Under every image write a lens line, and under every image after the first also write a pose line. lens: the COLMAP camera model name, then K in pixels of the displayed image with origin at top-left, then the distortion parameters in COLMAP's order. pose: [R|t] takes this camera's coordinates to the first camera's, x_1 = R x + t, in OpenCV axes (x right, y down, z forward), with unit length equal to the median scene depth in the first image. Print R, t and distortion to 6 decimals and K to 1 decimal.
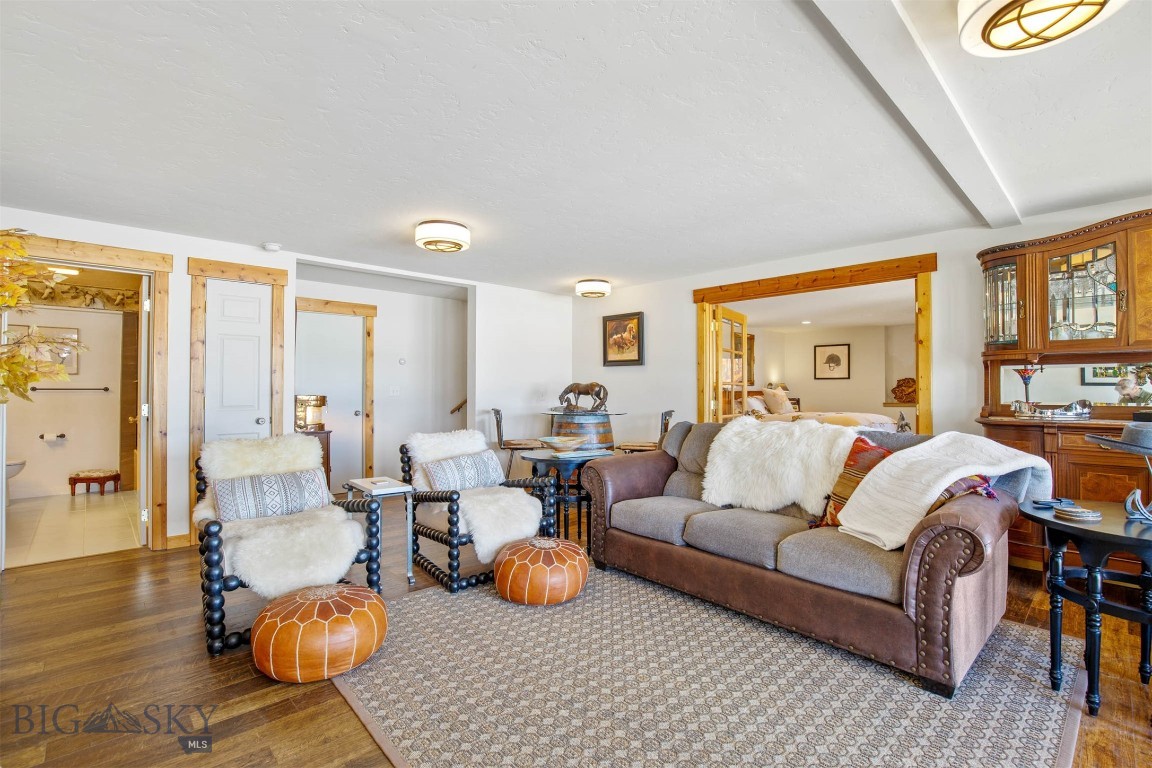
lens RADIAL K [[528.8, 0, 578.4], [0, 528.8, 380.0], [0, 0, 1]] dist [-0.034751, 0.000441]
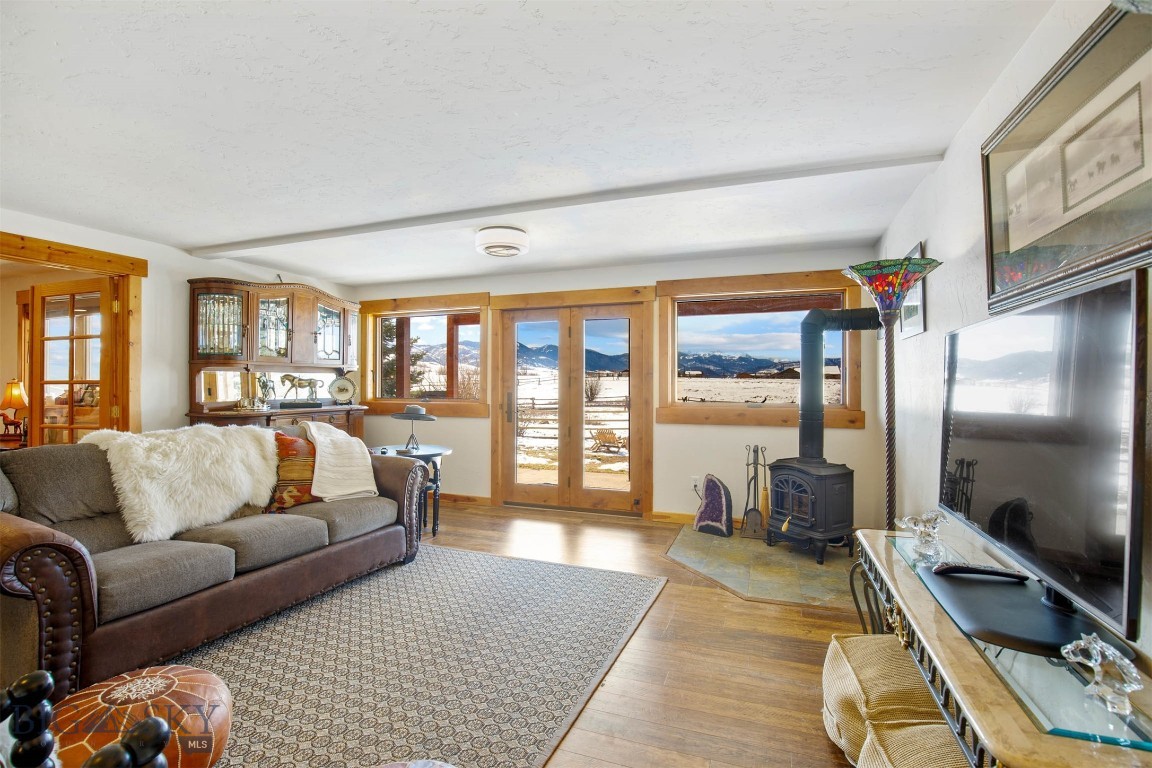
lens RADIAL K [[524.1, 0, 578.9], [0, 524.1, 384.7], [0, 0, 1]] dist [-0.028125, 0.000866]
pose [[-0.438215, -0.005598, 0.898853, -0.403296], [-0.014690, 0.999892, -0.000934, -0.004221], [-0.898750, -0.013614, -0.438250, 0.434122]]
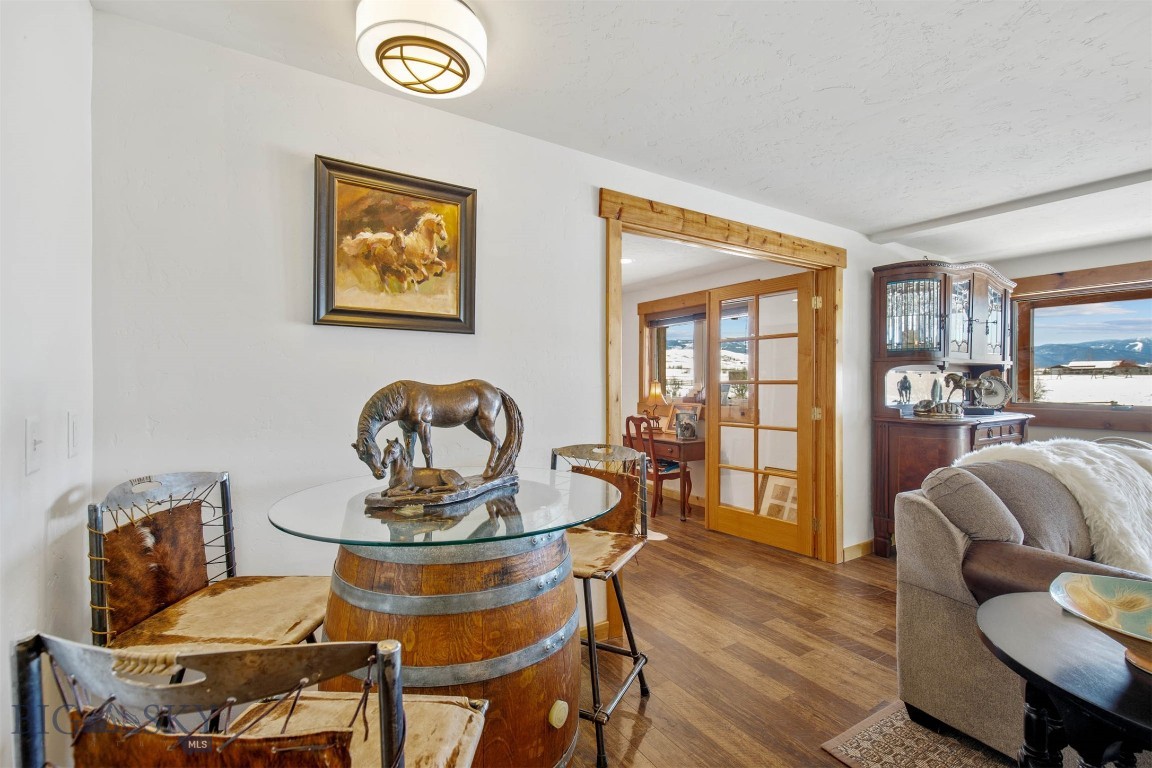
lens RADIAL K [[511.5, 0, 579.4], [0, 511.5, 383.4], [0, 0, 1]] dist [0.000551, 0.000136]
pose [[0.197233, -0.001313, 0.980356, -0.216751], [-0.017713, 0.999831, 0.004903, 0.003985], [-0.980197, -0.018332, 0.197177, 0.839807]]
